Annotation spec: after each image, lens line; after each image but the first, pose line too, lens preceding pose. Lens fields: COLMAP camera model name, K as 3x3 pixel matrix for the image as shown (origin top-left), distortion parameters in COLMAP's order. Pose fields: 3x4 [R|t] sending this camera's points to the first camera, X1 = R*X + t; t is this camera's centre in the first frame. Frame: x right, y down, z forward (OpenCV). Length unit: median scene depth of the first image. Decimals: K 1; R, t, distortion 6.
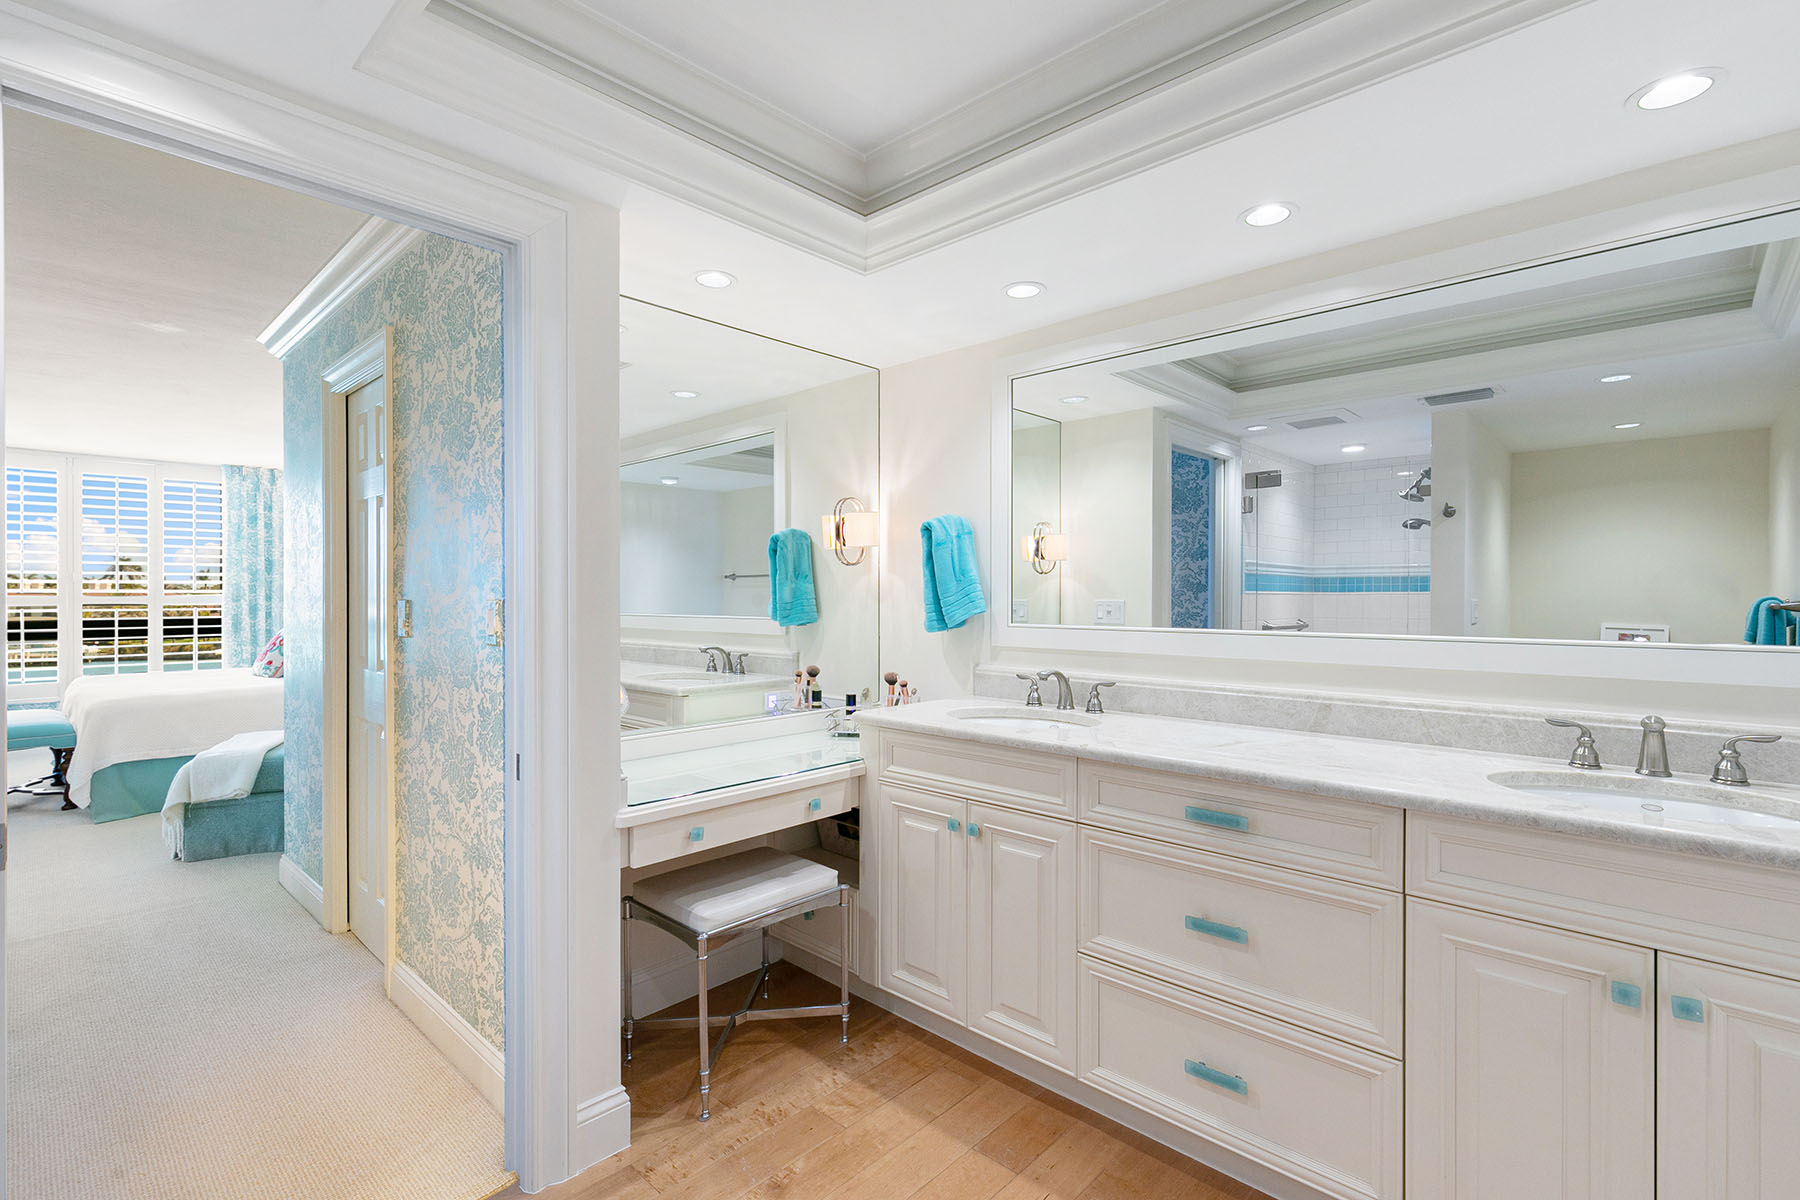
lens RADIAL K [[813.9, 0, 900.0], [0, 813.9, 600.0], [0, 0, 1]] dist [0.000719, 0.000039]
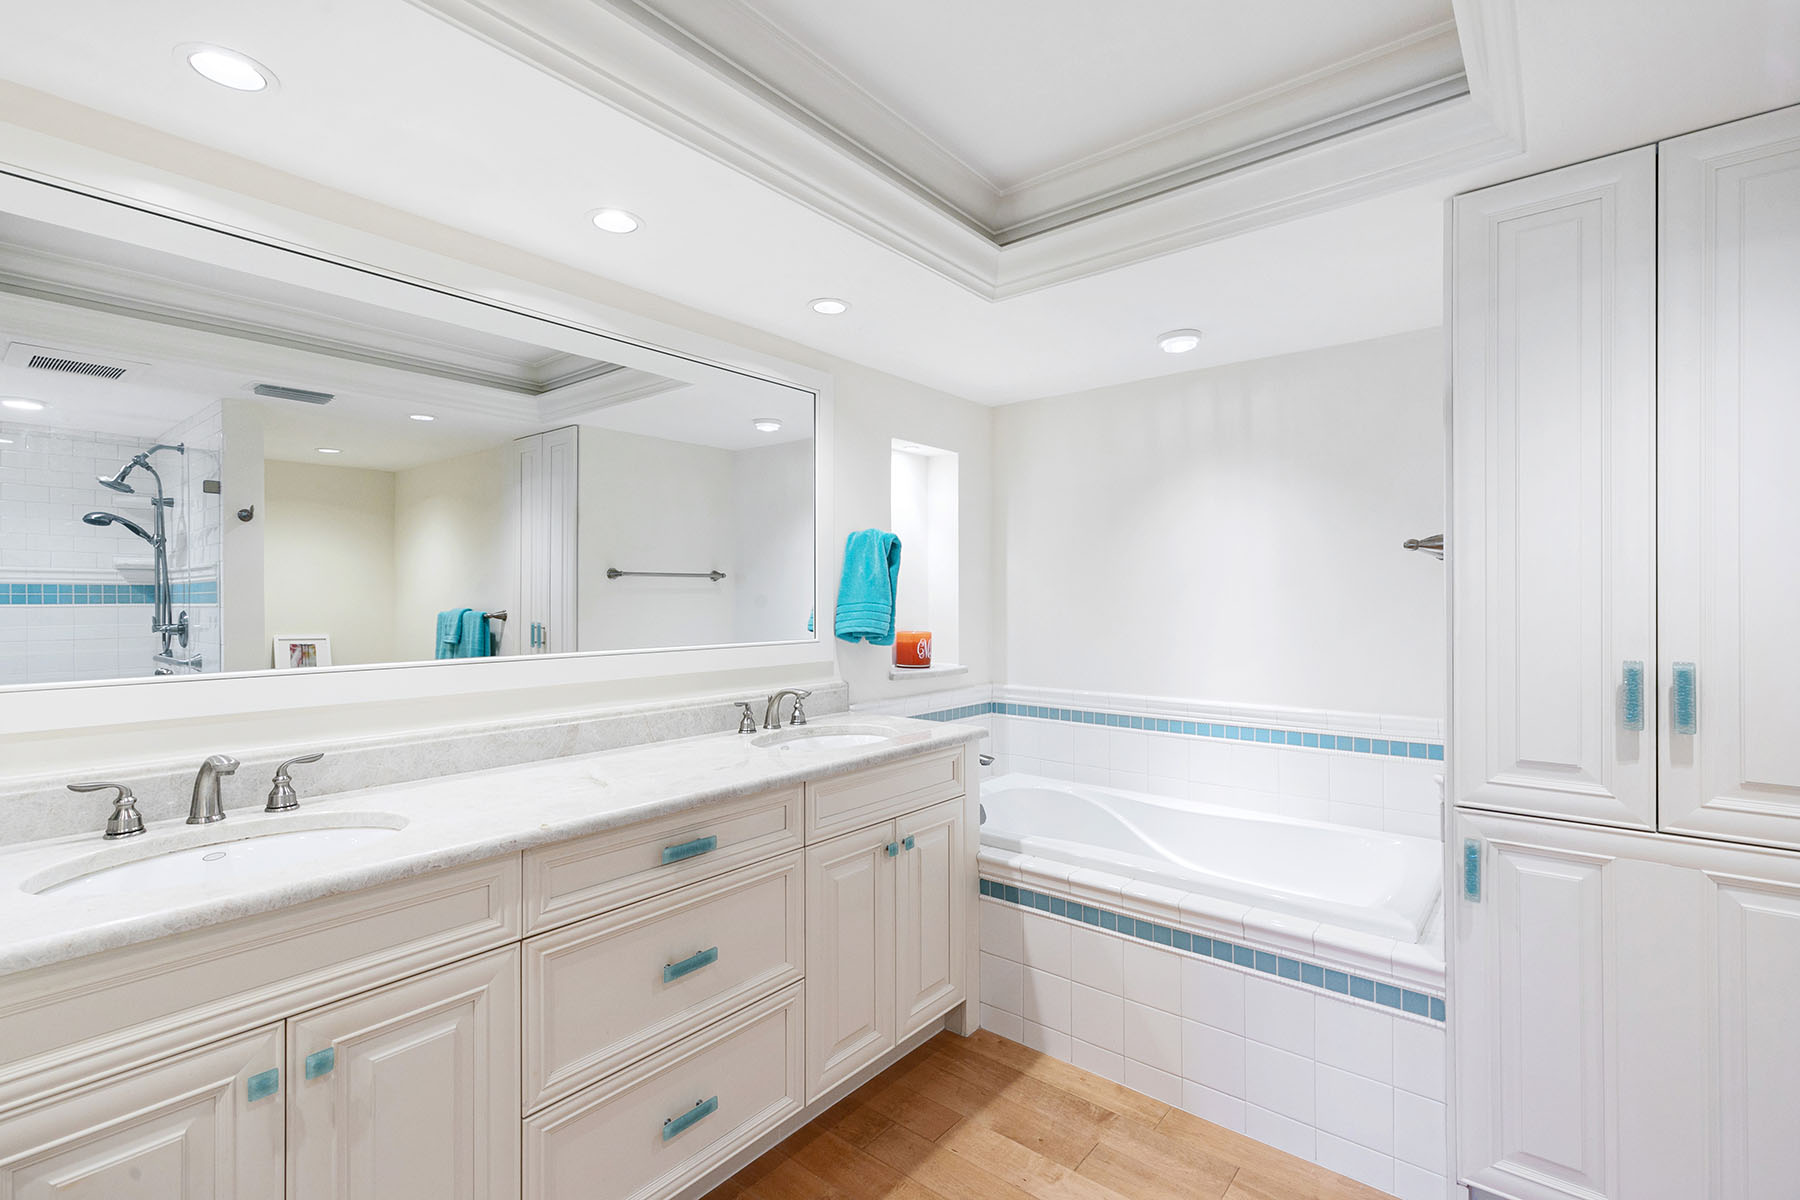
lens RADIAL K [[813.9, 0, 900.0], [0, 813.9, 600.0], [0, 0, 1]] dist [0.000719, 0.000039]
pose [[-0.062208, -0.002921, 0.998059, -0.519952], [0.009668, 0.999947, 0.003530, -0.025050], [-0.998016, 0.009868, -0.062176, 0.713367]]
